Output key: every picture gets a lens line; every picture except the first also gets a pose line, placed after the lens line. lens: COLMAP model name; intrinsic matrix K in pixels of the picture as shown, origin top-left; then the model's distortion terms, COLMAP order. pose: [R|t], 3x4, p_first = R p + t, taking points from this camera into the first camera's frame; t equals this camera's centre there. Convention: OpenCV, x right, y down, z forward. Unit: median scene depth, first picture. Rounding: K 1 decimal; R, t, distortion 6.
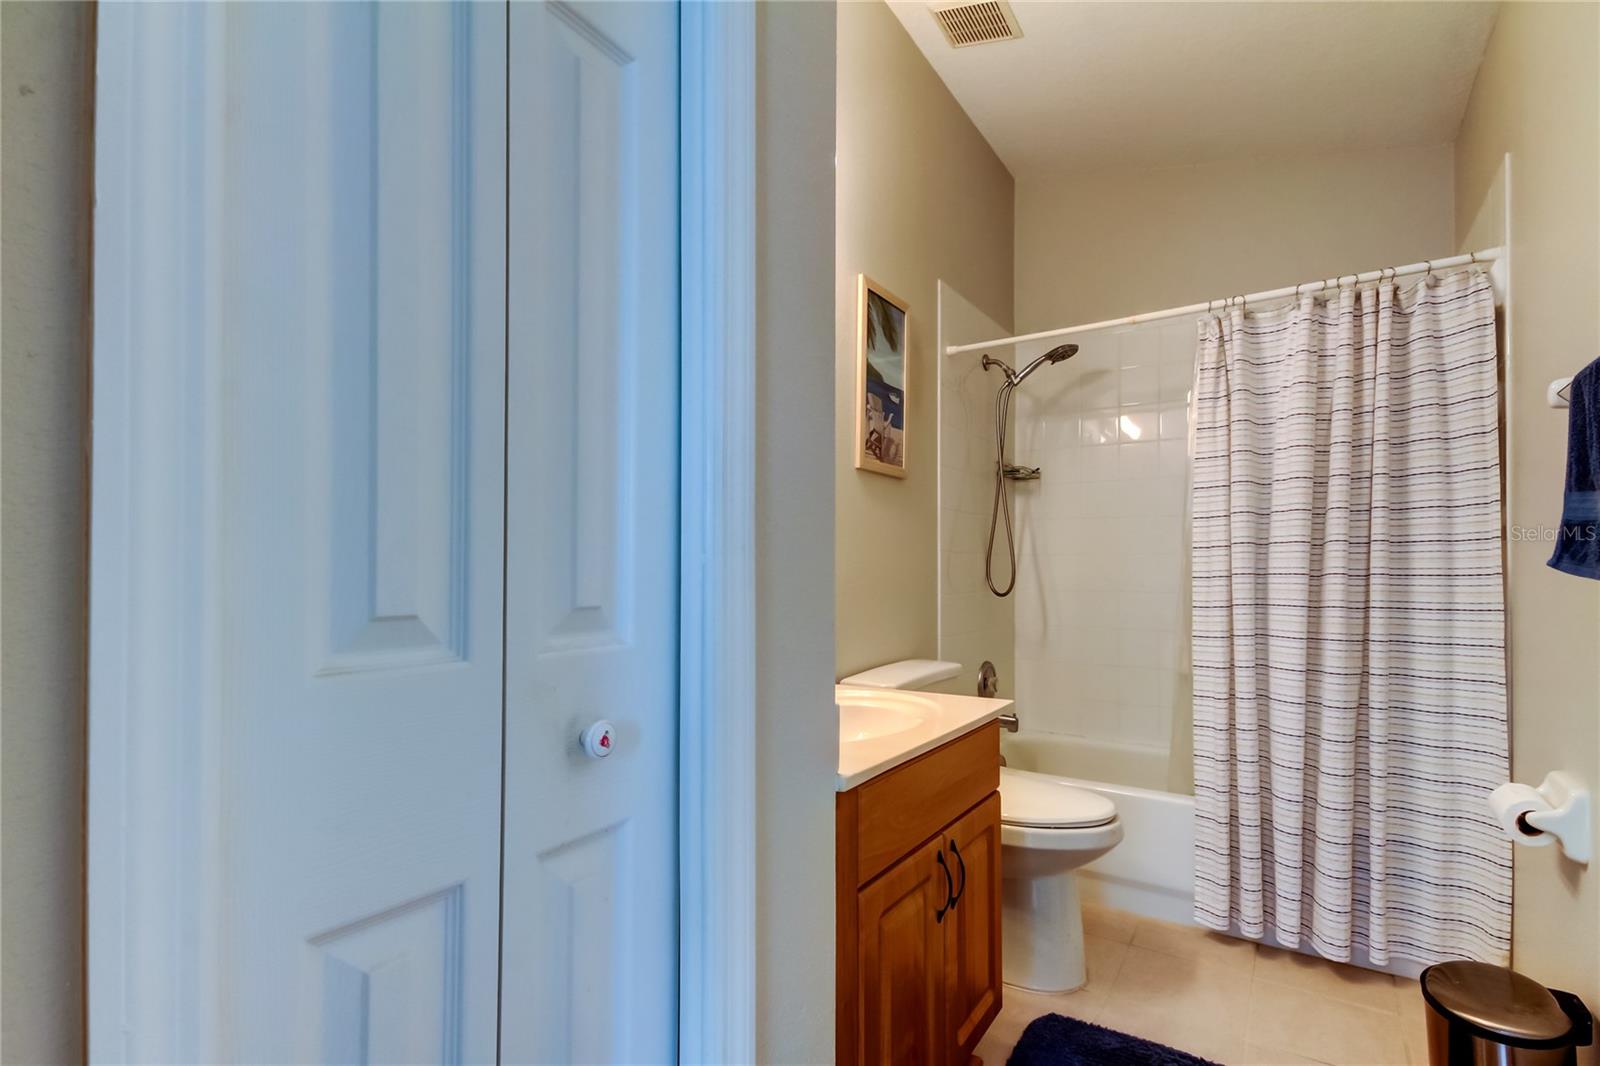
lens RADIAL K [[759.1, 0, 801.0], [0, 759.1, 555.7], [0, 0, 1]] dist [0.020229, -0.000017]
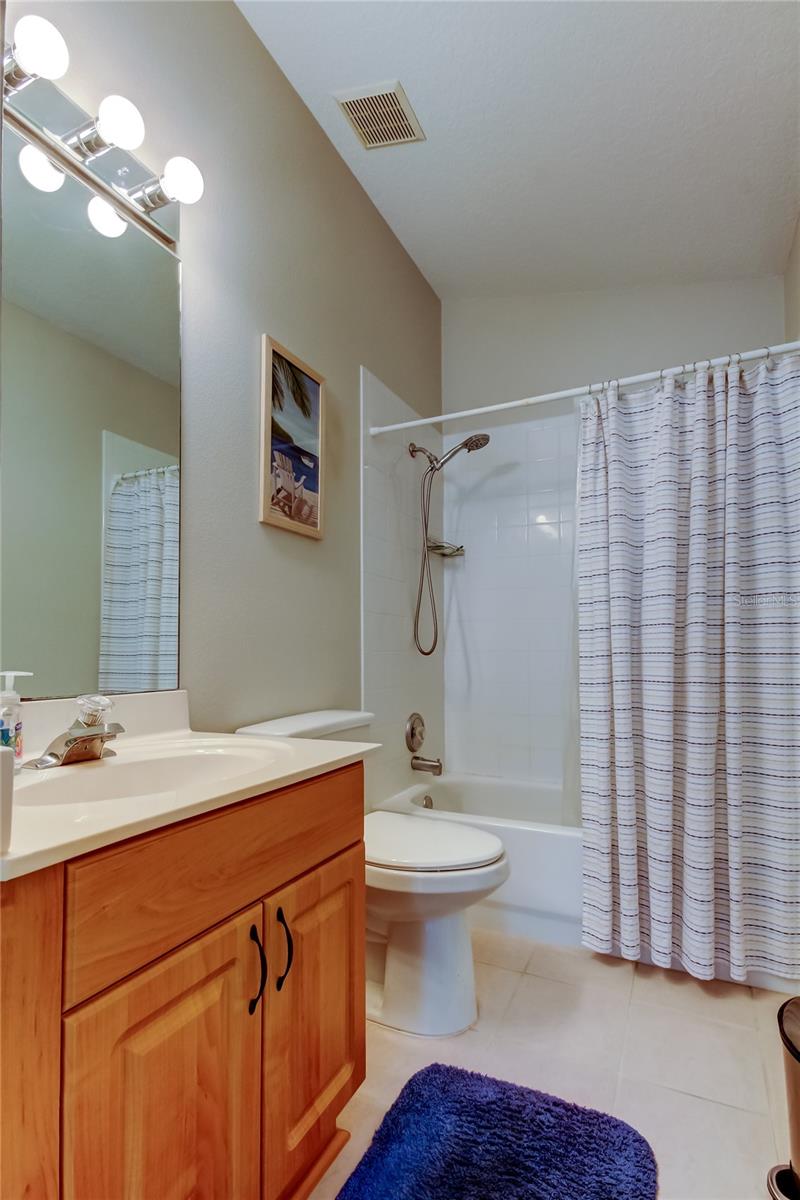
lens RADIAL K [[569.3, 0, 398.8], [0, 569.3, 632.3], [0, 0, 1]] dist [0.020229, -0.000017]
pose [[0.993353, -0.004134, 0.115033, 0.168732], [0.006606, 0.999755, -0.021113, 0.050414], [-0.114917, 0.021733, 0.993137, 0.219739]]
